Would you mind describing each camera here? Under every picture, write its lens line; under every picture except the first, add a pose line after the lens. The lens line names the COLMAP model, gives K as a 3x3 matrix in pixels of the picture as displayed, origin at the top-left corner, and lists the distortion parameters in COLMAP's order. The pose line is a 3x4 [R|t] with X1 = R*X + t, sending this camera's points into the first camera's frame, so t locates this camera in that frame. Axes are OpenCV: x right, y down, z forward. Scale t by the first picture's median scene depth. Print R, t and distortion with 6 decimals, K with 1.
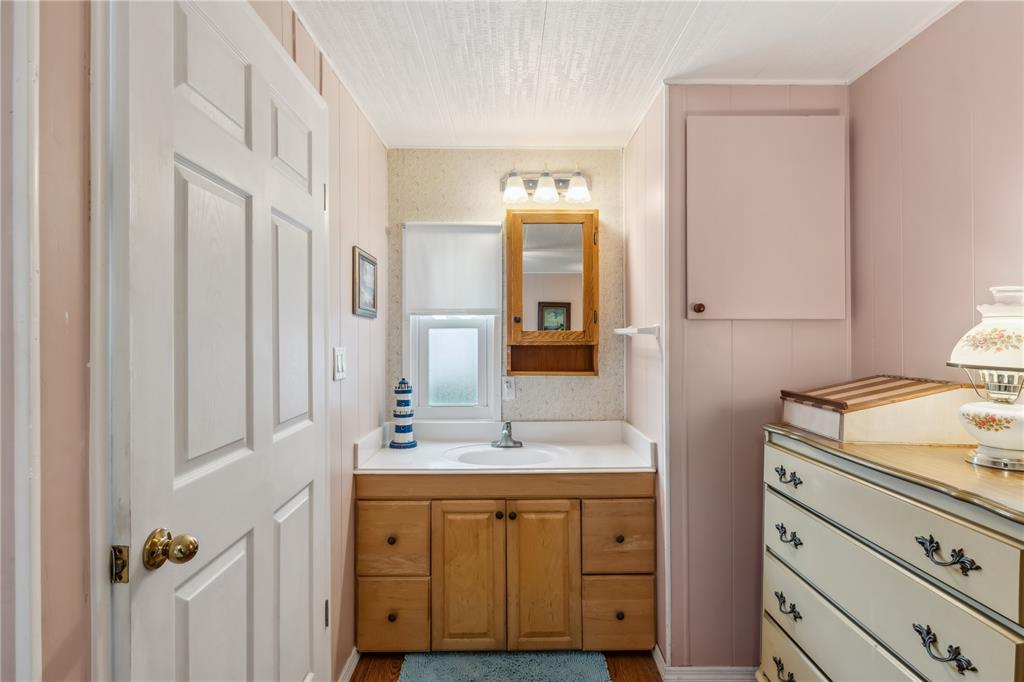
lens RADIAL K [[503.2, 0, 511.4], [0, 503.2, 331.7], [0, 0, 1]] dist [-0.001858, -0.000072]
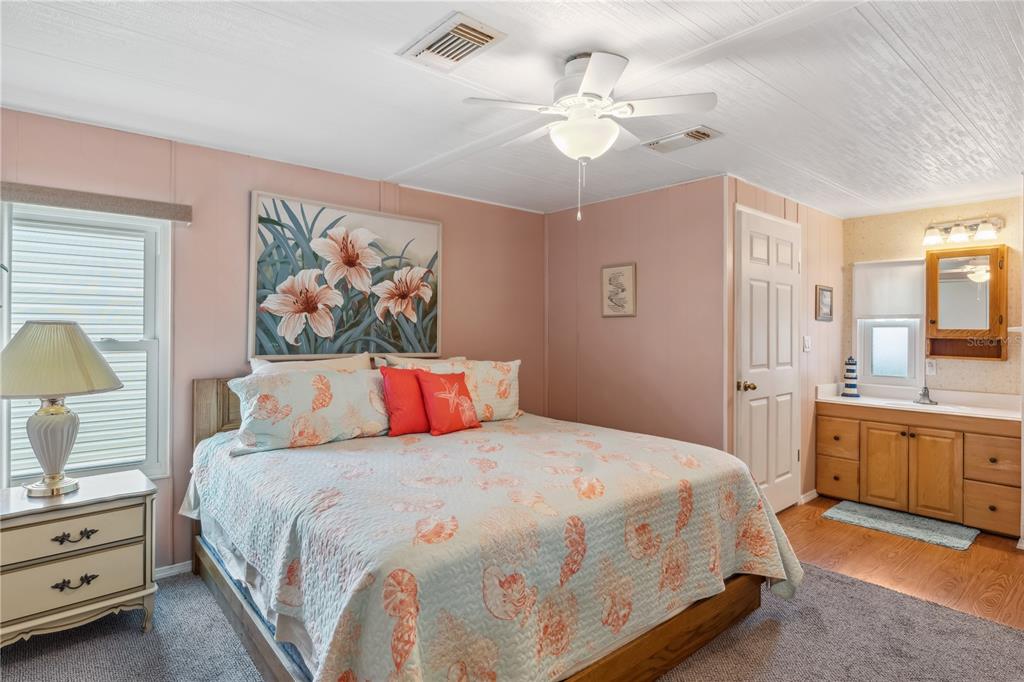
lens RADIAL K [[546.4, 0, 513.7], [0, 546.4, 326.7], [0, 0, 1]] dist [-0.001995, -0.000586]
pose [[0.640804, 0.004134, -0.767693, 0.498621], [-0.005294, 0.999986, 0.000966, -0.003477], [0.767686, 0.003445, 0.640816, -1.119269]]
